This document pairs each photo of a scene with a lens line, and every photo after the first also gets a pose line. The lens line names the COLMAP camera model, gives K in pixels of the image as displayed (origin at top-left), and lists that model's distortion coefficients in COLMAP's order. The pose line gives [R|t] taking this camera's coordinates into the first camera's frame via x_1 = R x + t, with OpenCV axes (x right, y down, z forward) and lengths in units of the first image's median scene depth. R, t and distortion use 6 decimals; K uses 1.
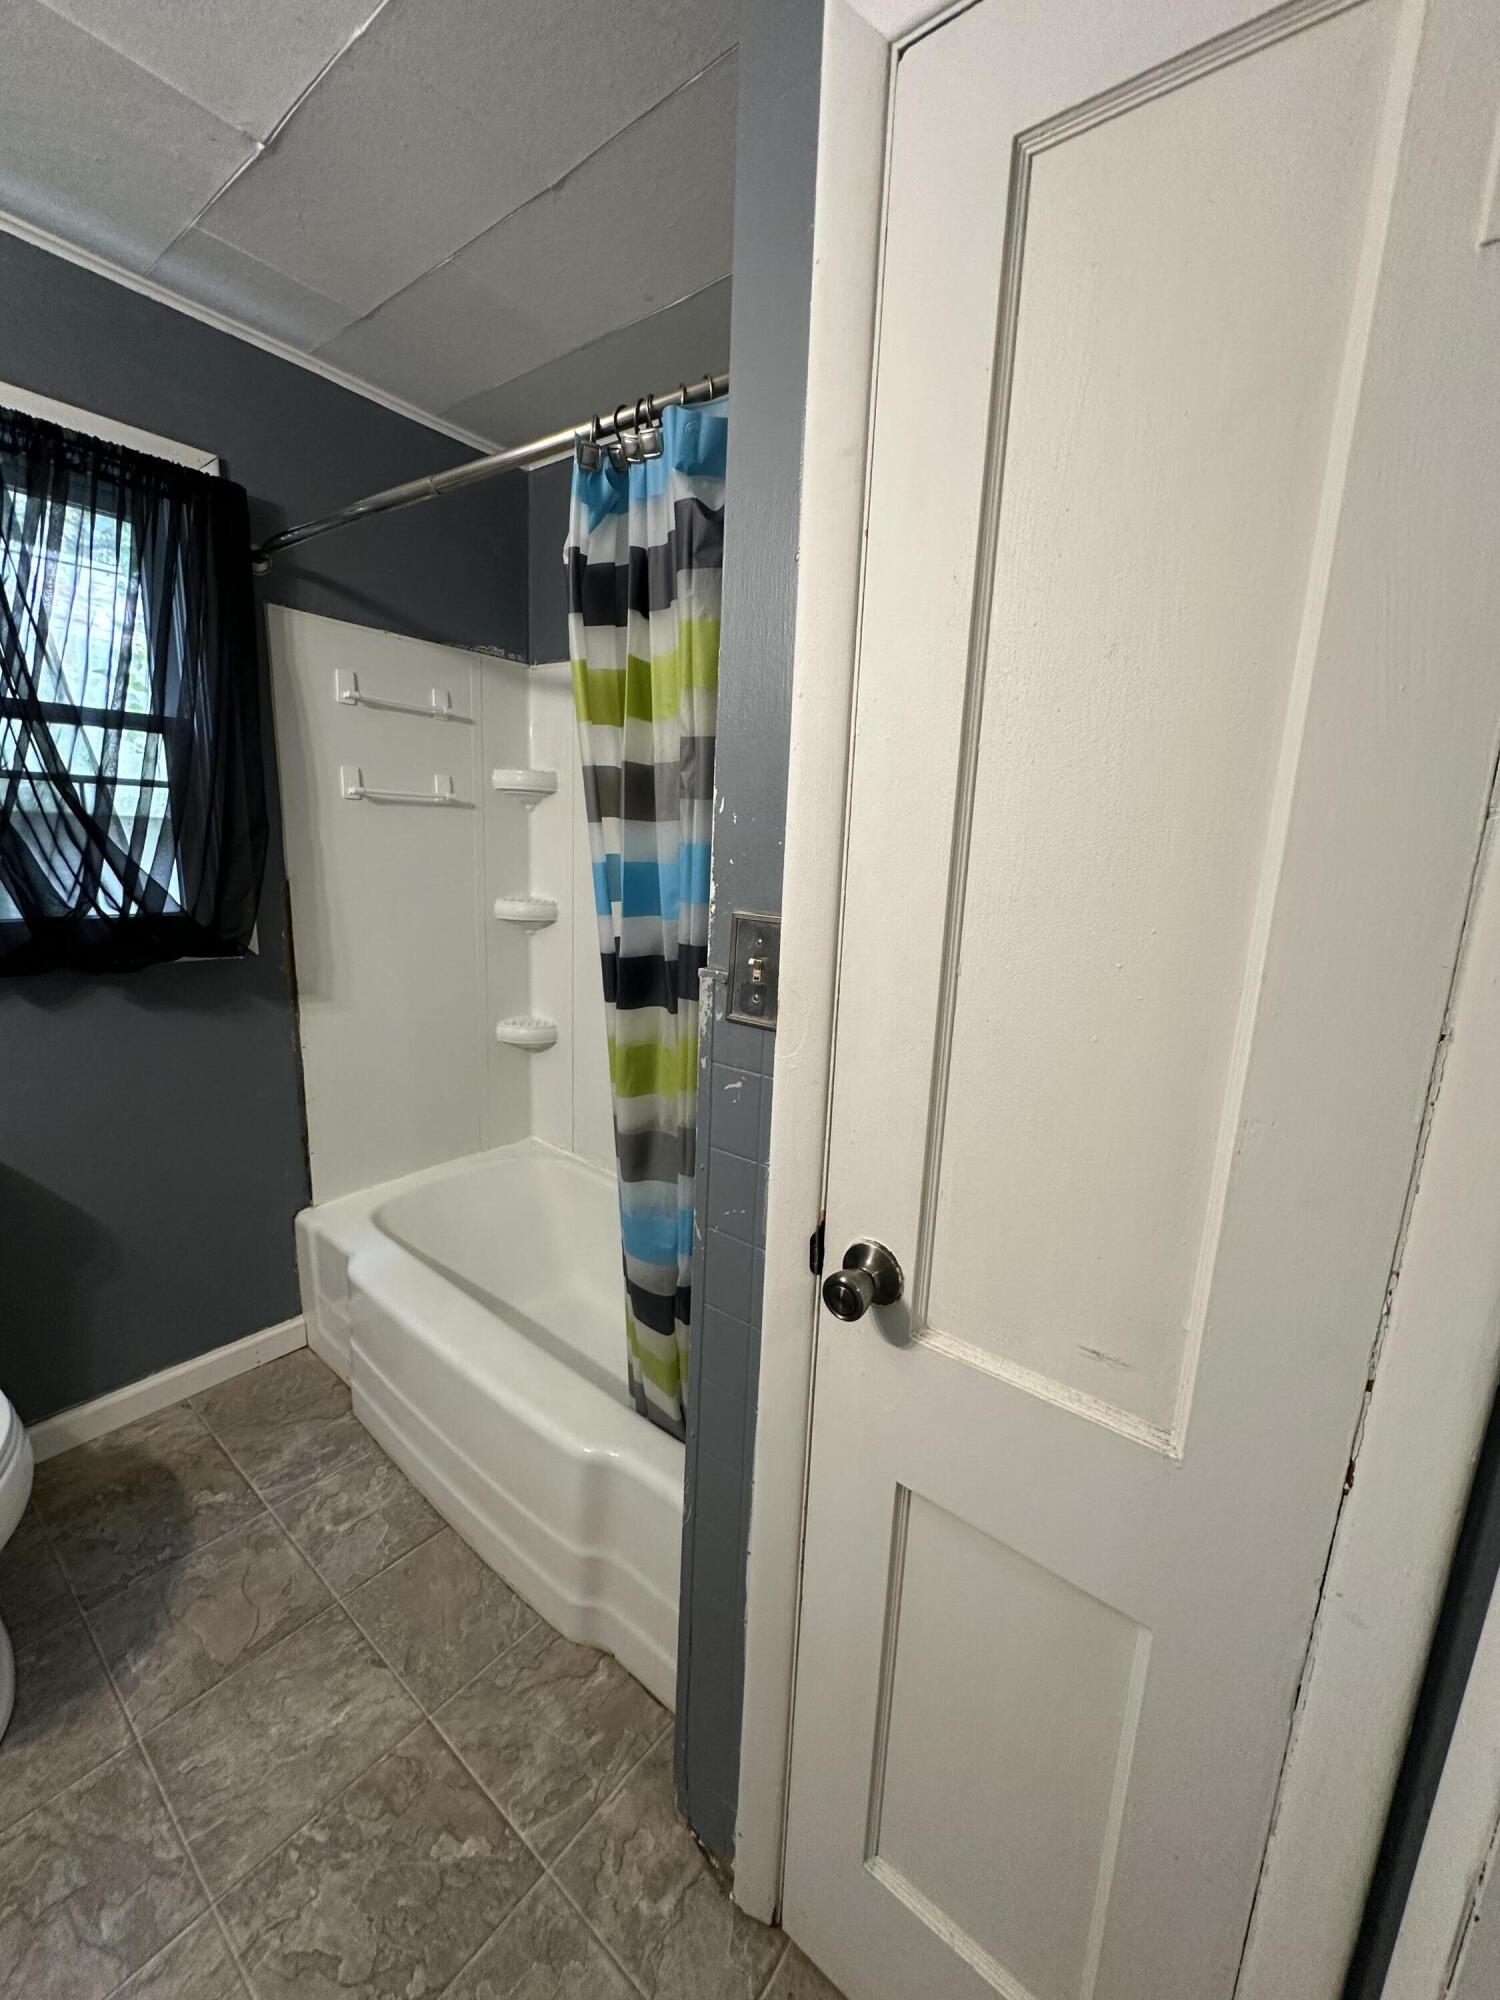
lens RADIAL K [[798.9, 0, 747.1], [0, 798.9, 999.4], [0, 0, 1]] dist [-0.002814, 0.000881]
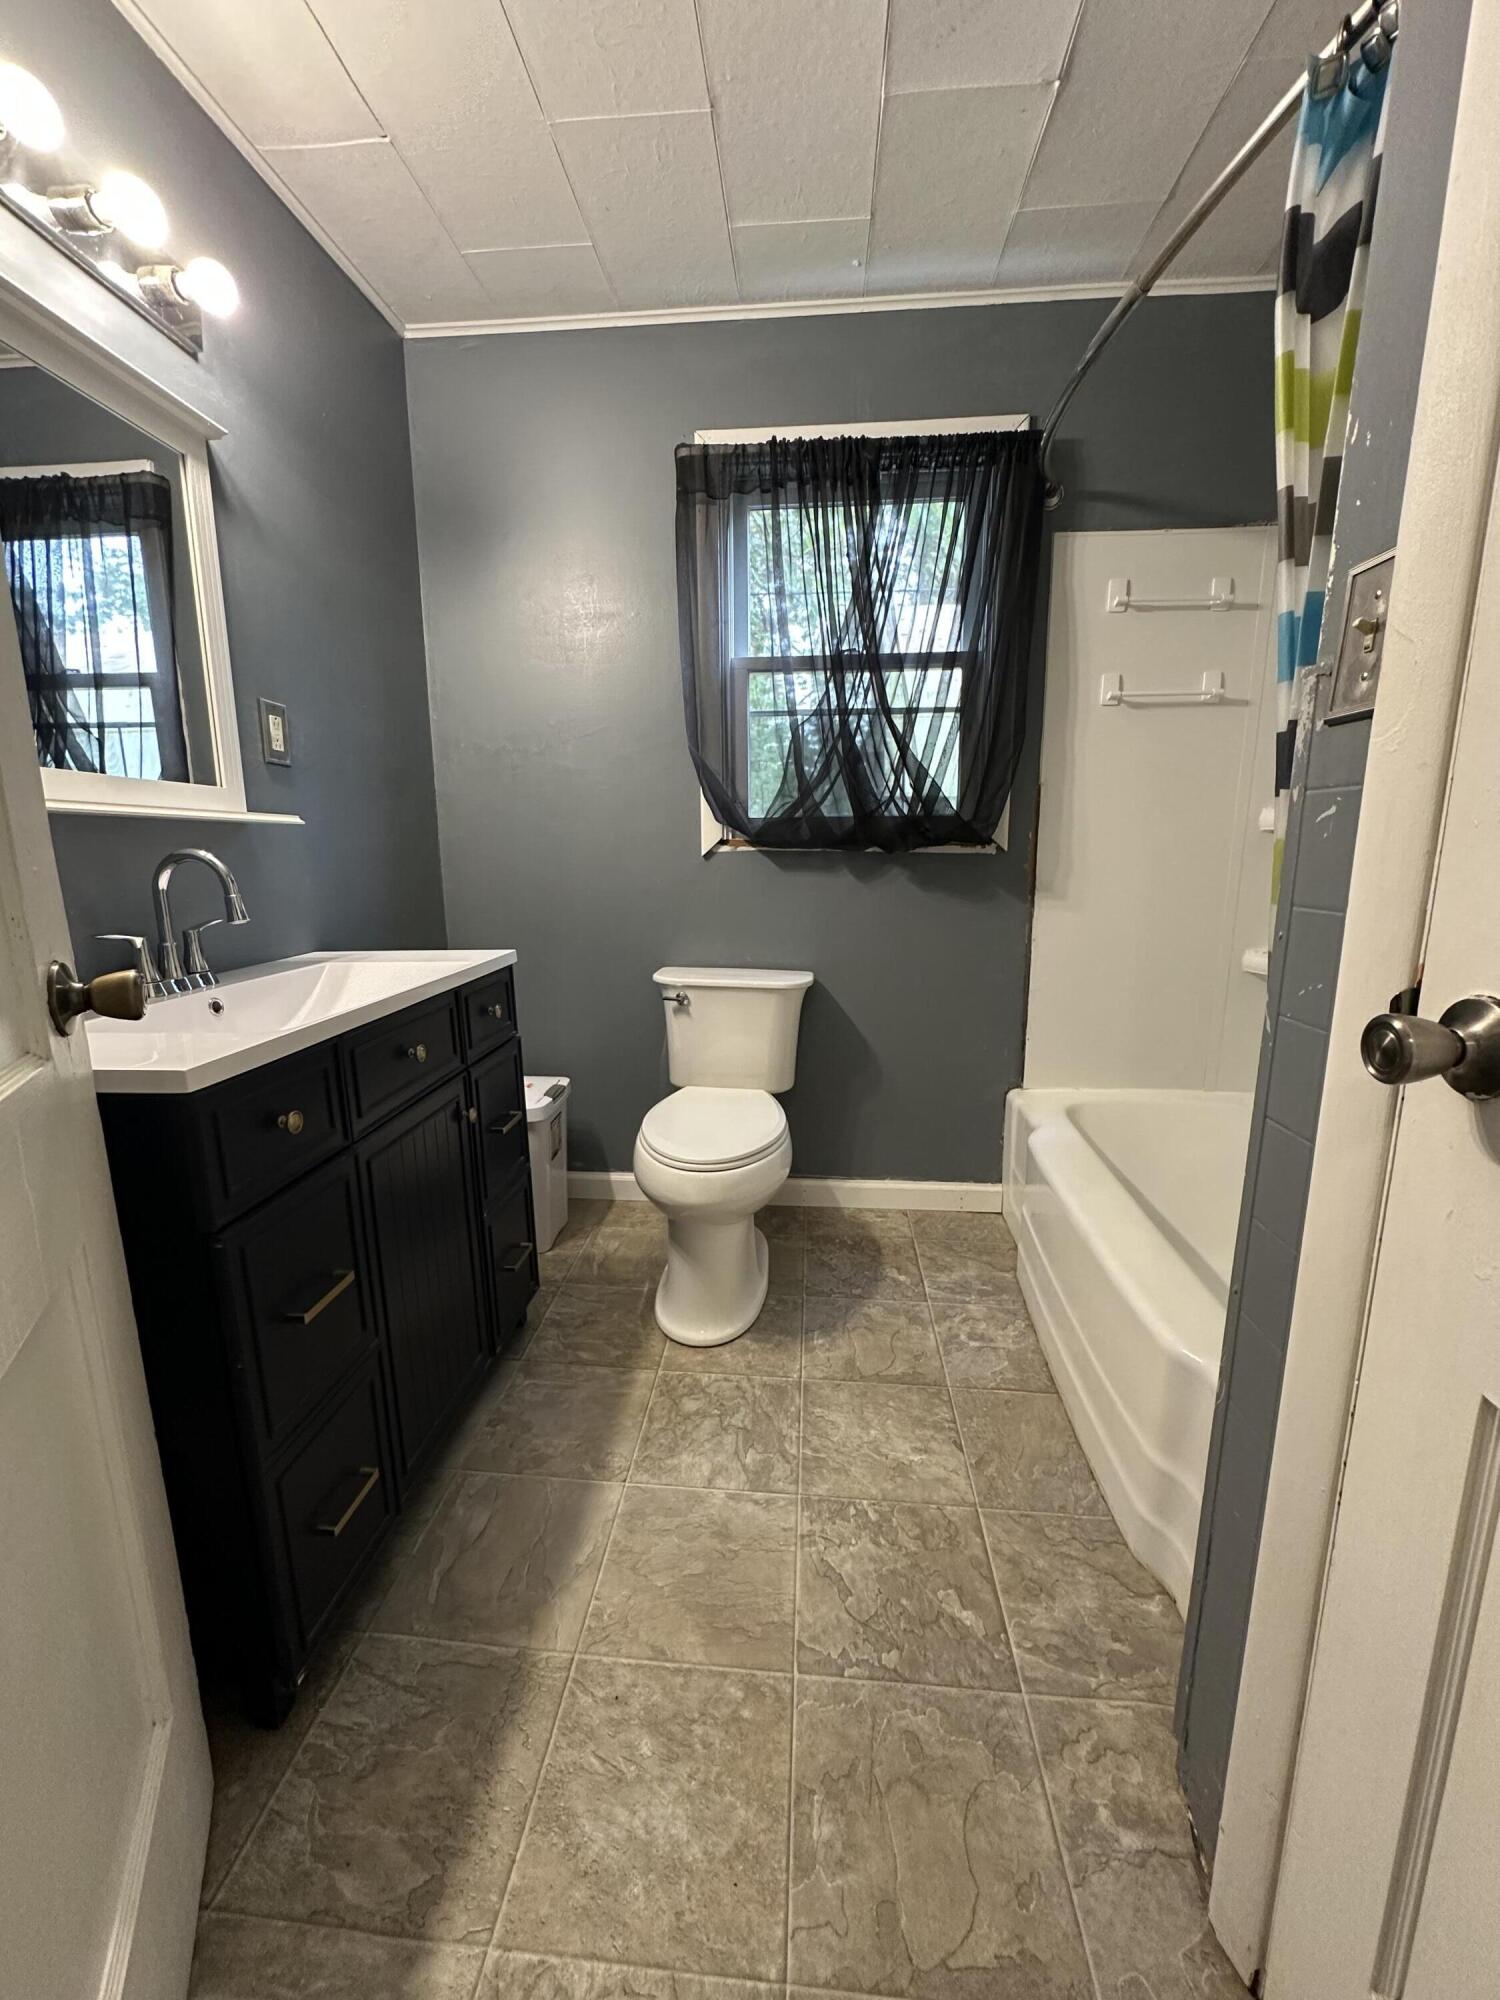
lens RADIAL K [[798.9, 0, 754.3], [0, 798.9, 1006.5], [0, 0, 1]] dist [-0.002814, 0.000881]
pose [[0.556039, 0.116613, -0.822935, 0.188282], [-0.135813, 0.989549, 0.048457, 0.188757], [0.819985, 0.084821, 0.566065, 0.081790]]
